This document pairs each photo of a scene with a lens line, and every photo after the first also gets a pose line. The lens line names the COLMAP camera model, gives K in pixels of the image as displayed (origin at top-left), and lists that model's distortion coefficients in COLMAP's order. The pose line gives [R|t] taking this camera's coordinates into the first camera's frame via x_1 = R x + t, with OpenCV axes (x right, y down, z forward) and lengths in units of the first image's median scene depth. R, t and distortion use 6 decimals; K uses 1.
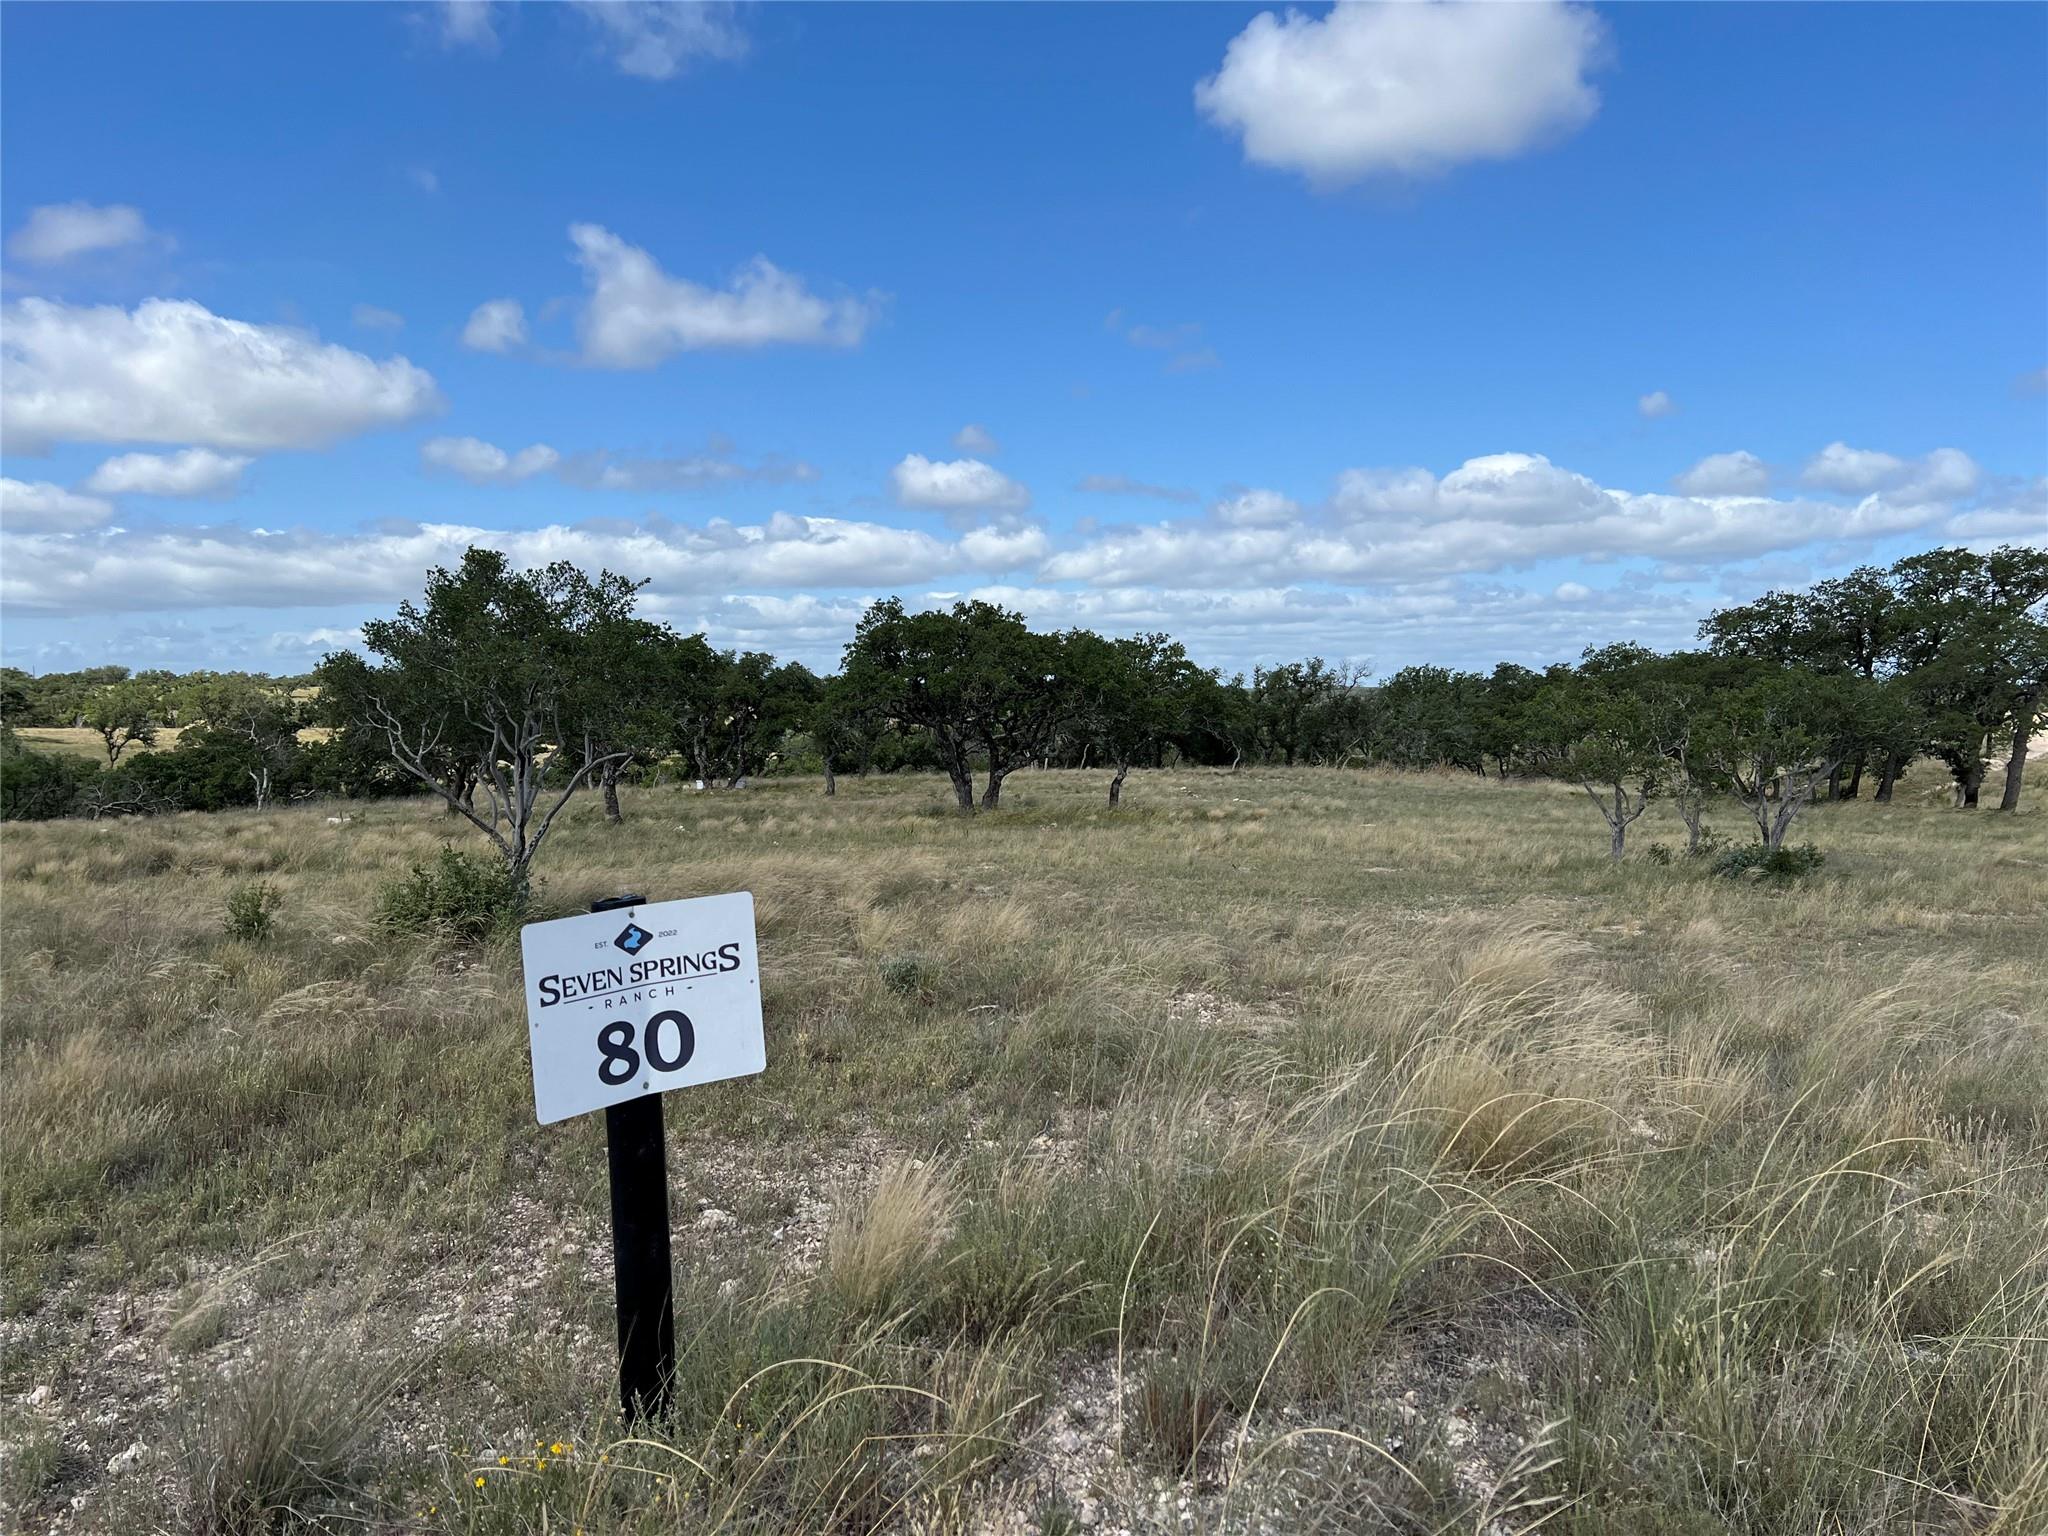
lens RADIAL K [[1528.0, 0, 1024.0], [0, 1528.0, 768.0], [0, 0, 1]] dist [0.078102, 0.000480]
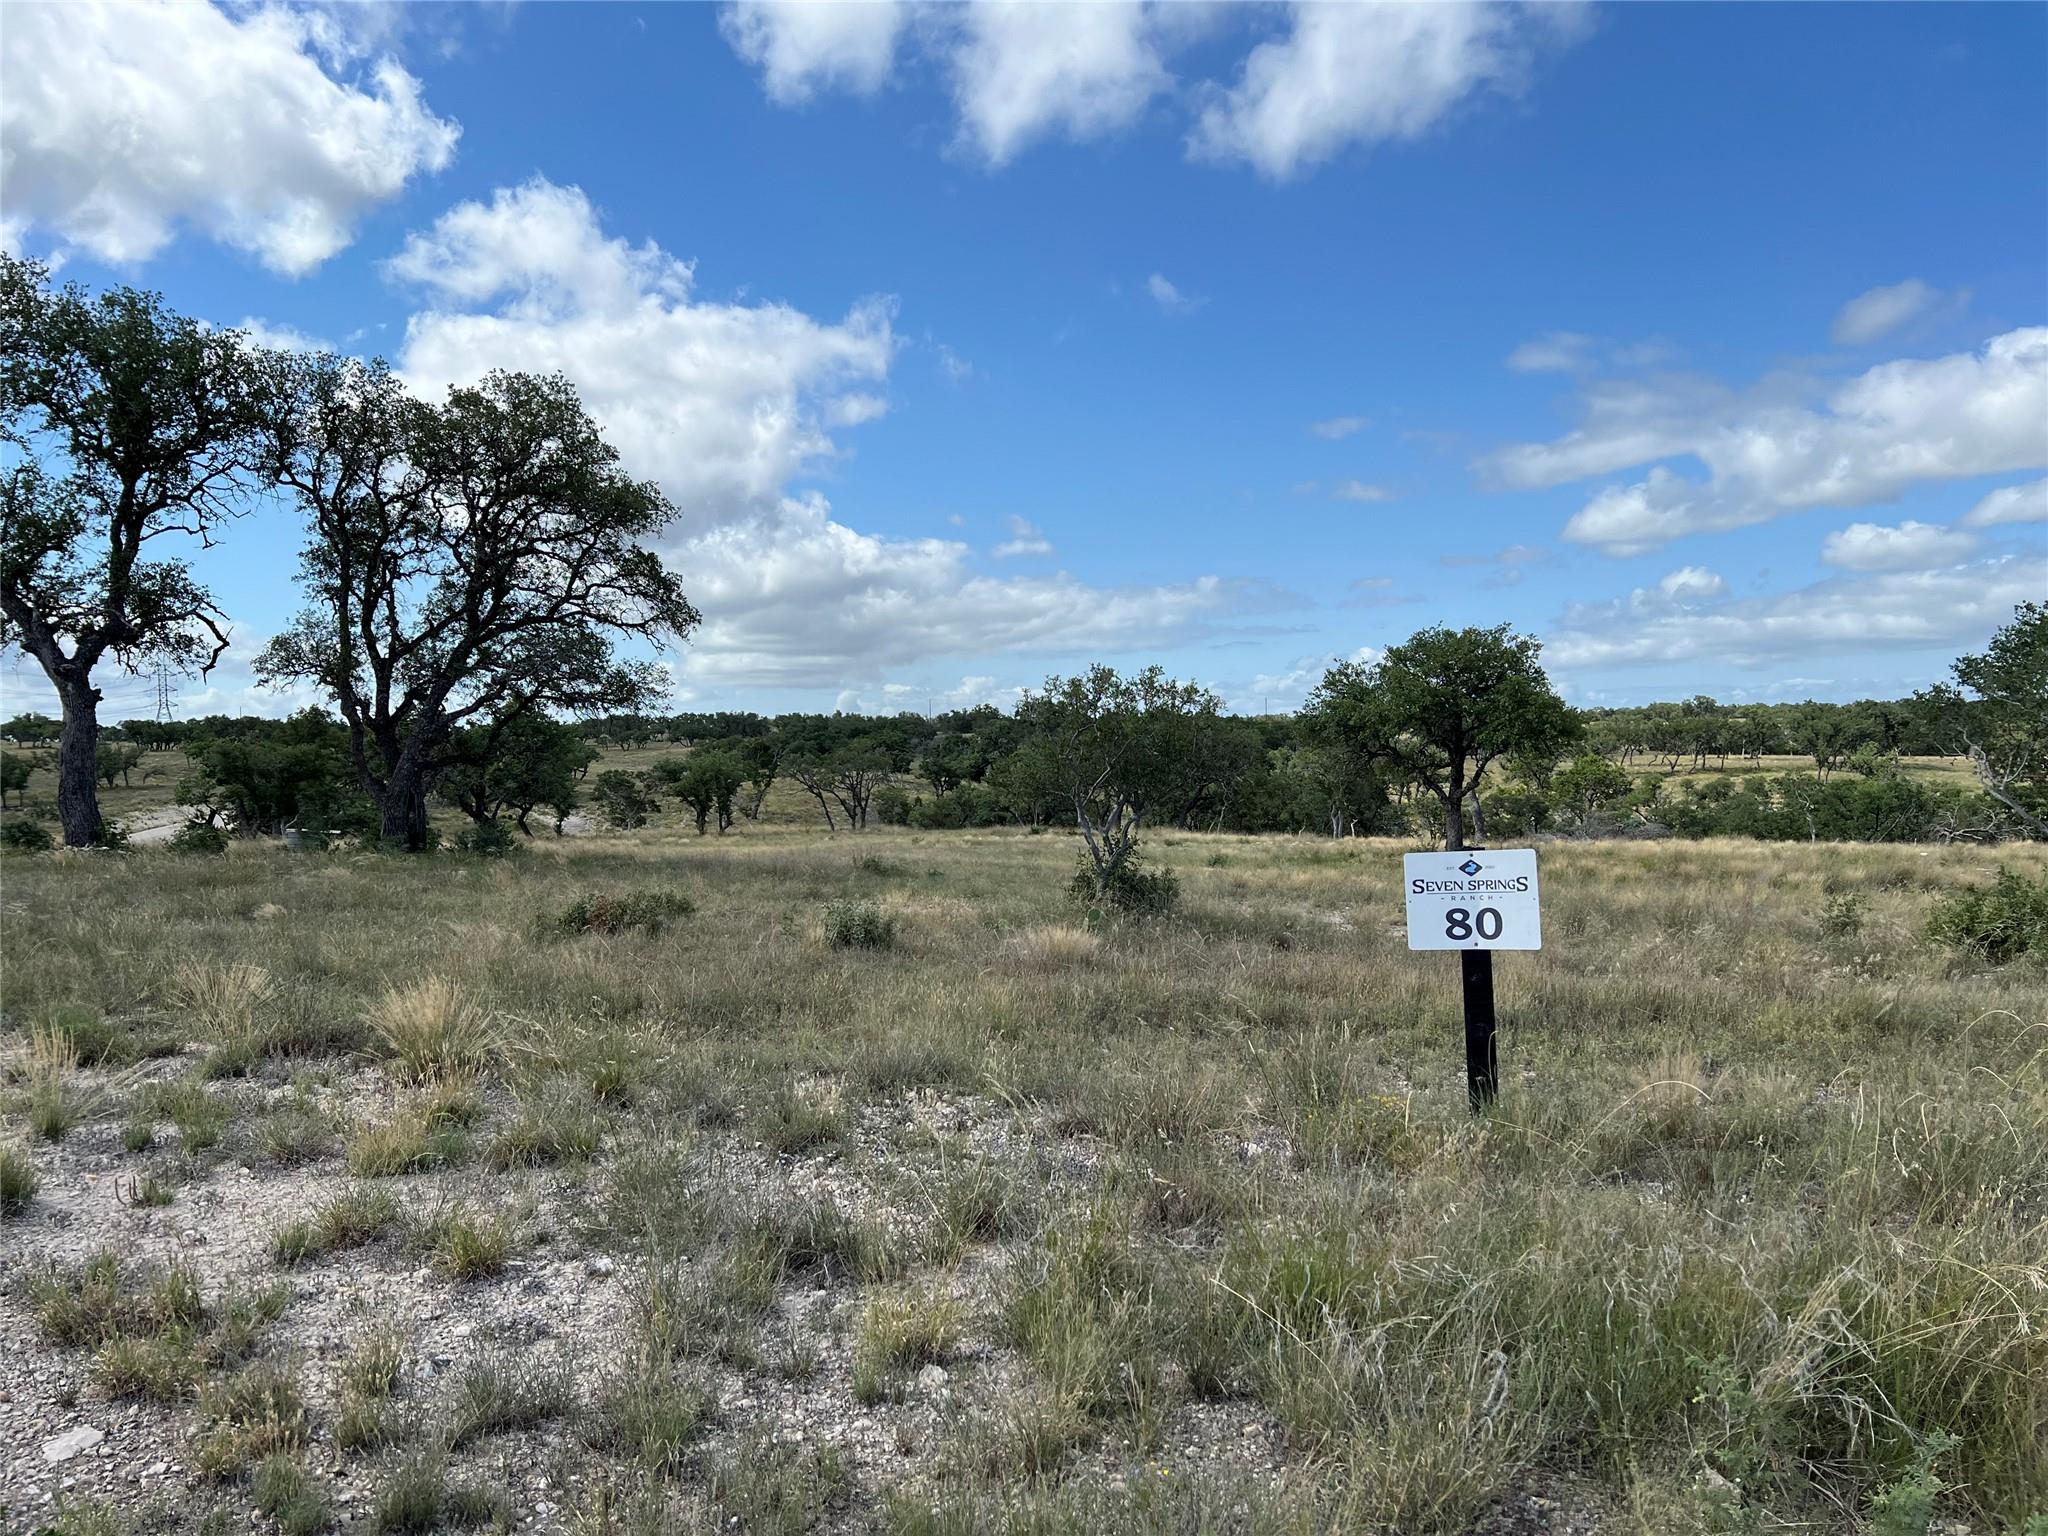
lens RADIAL K [[1528.0, 0, 1024.0], [0, 1528.0, 768.0], [0, 0, 1]] dist [0.078102, 0.000480]
pose [[0.460630, 0.008894, -0.887548, 1.198857], [-0.024721, 0.999690, -0.002812, 0.004788], [0.887248, 0.023236, 0.460707, -0.394098]]
